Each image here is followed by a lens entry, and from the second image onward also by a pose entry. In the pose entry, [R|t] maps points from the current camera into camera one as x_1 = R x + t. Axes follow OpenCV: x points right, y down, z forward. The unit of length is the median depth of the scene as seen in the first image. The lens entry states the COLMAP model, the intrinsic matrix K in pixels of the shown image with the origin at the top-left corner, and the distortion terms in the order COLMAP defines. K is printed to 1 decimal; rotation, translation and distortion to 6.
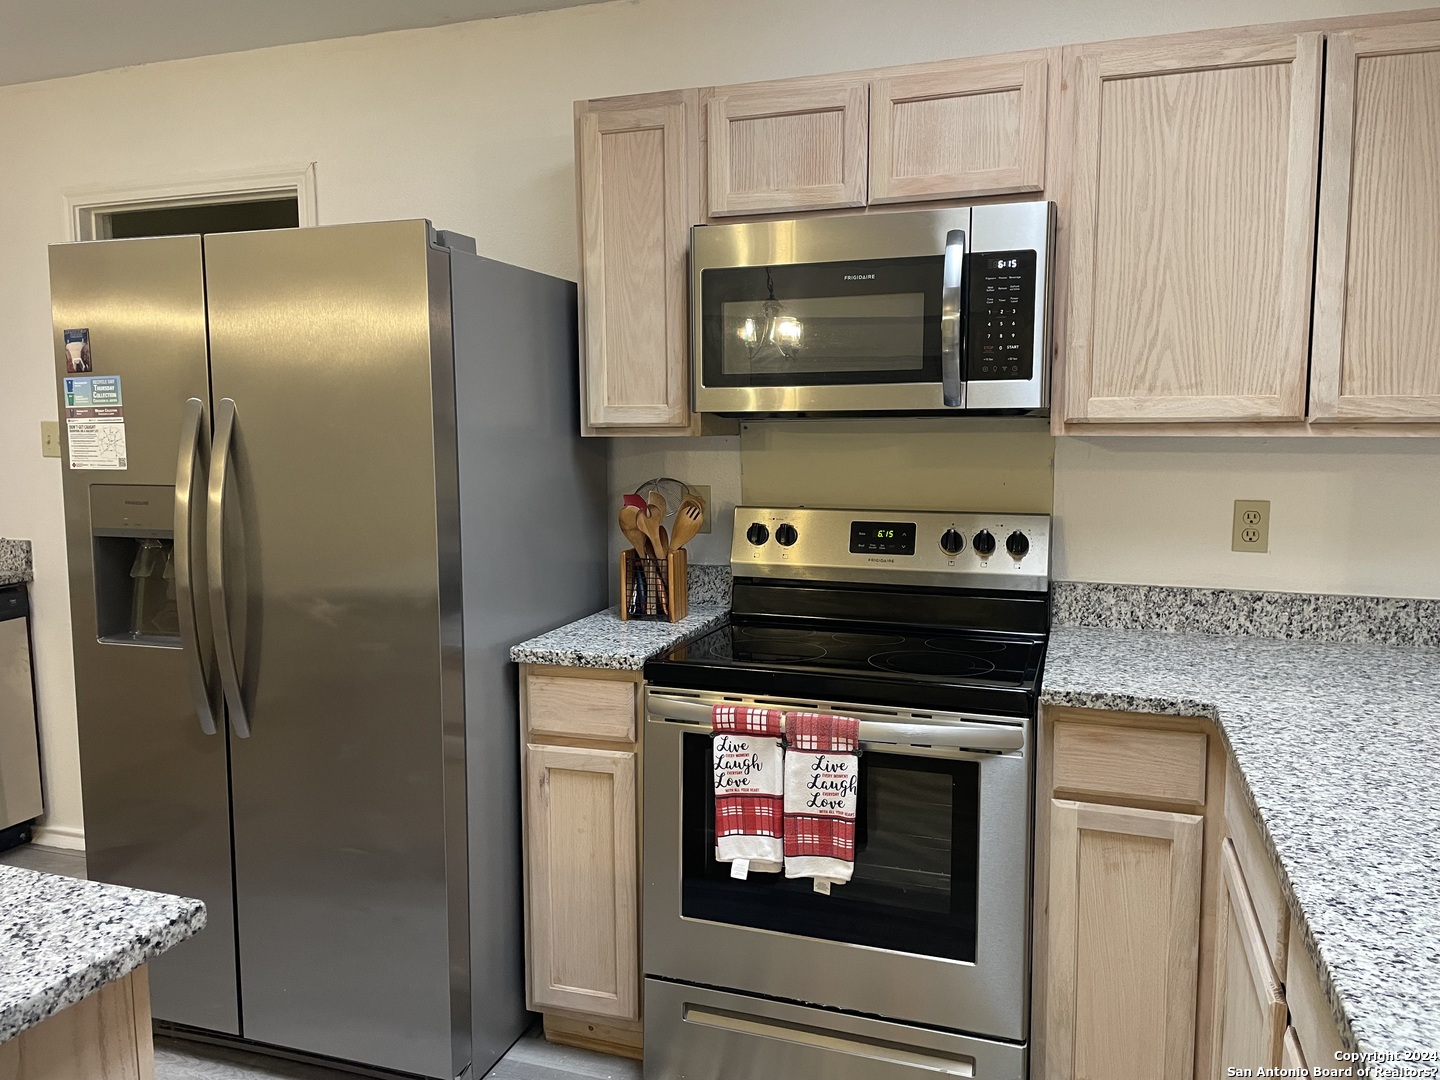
lens RADIAL K [[1084.0, 0, 720.0], [0, 1084.0, 540.0], [0, 0, 1]] dist [0.087193, -0.107447]
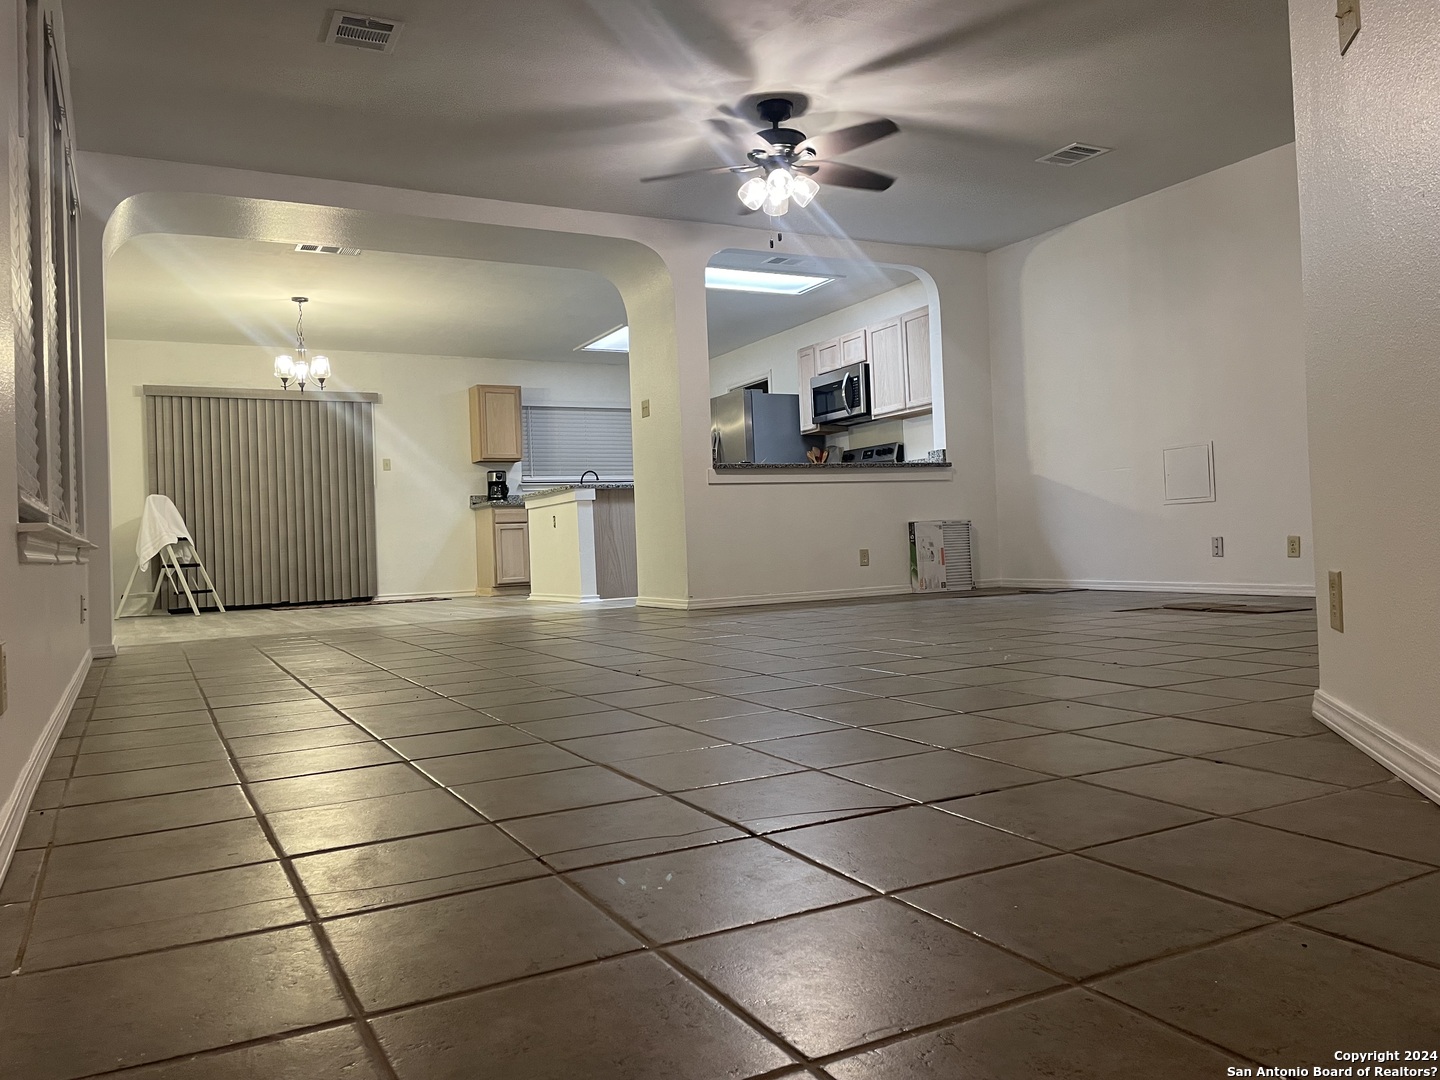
lens RADIAL K [[1084.0, 0, 720.0], [0, 1084.0, 540.0], [0, 0, 1]] dist [0.087193, -0.107447]
pose [[0.732316, -0.034908, -0.680069, 2.603155], [-0.035345, 0.995391, -0.089154, 0.716164], [0.680047, 0.089326, 0.727707, -2.218922]]
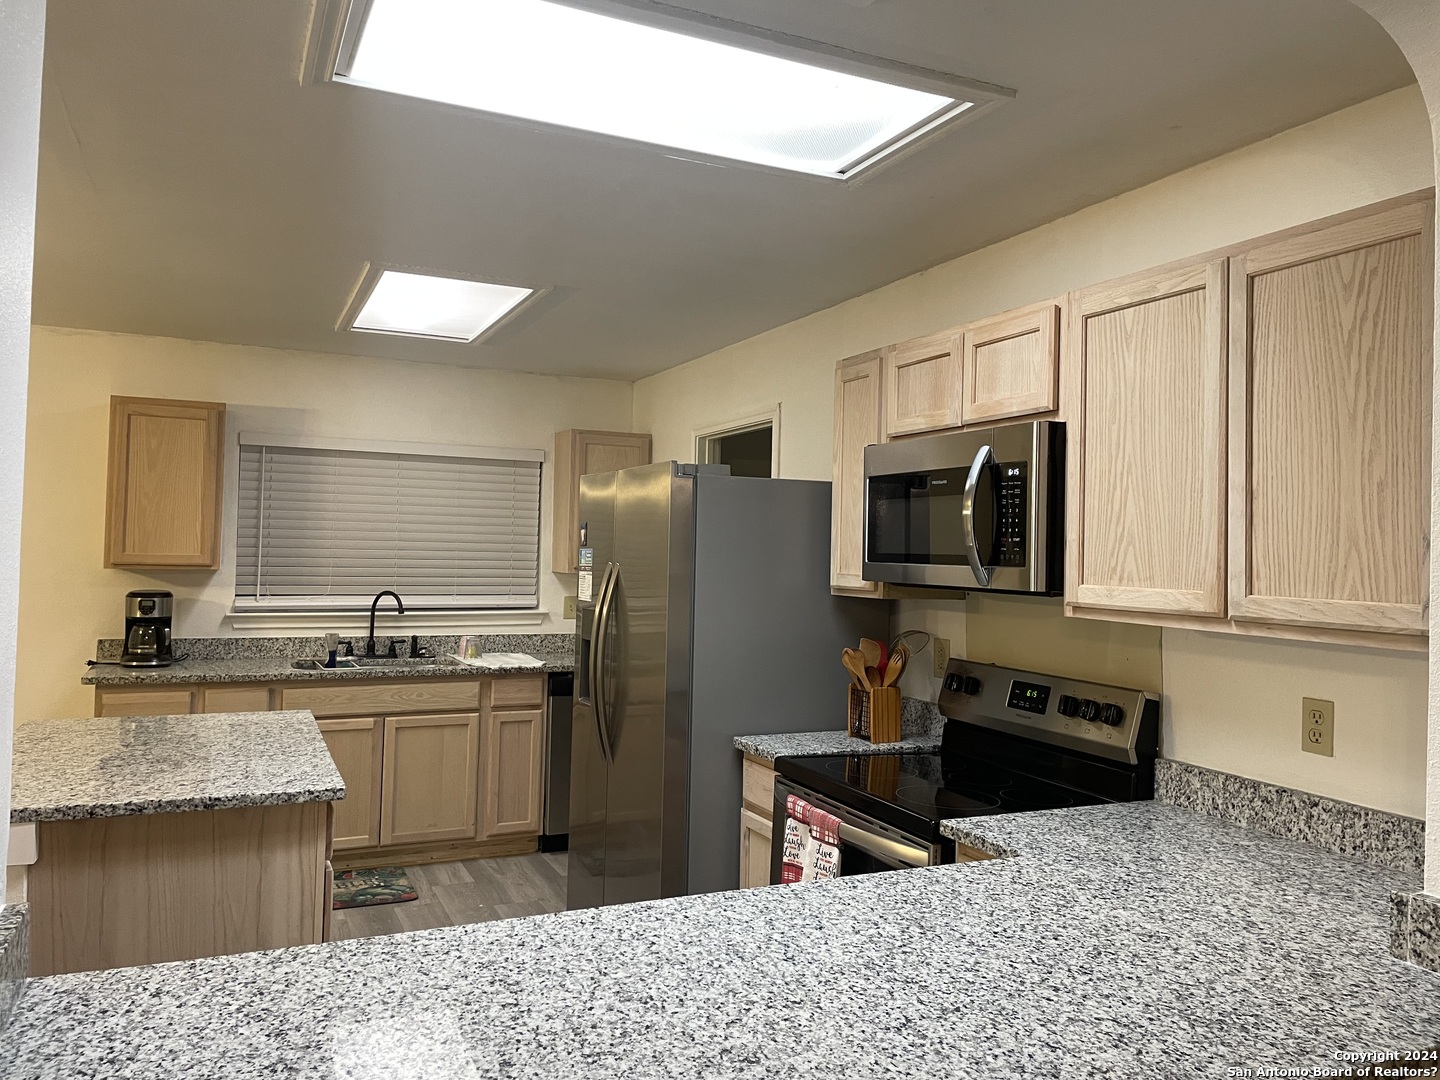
lens RADIAL K [[1084.0, 0, 720.0], [0, 1084.0, 540.0], [0, 0, 1]] dist [0.087193, -0.107447]
pose [[0.690144, 0.013092, -0.723553, 0.903781], [-0.105825, 0.990914, -0.083009, -0.042743], [0.715892, 0.133859, 0.685259, -0.049069]]
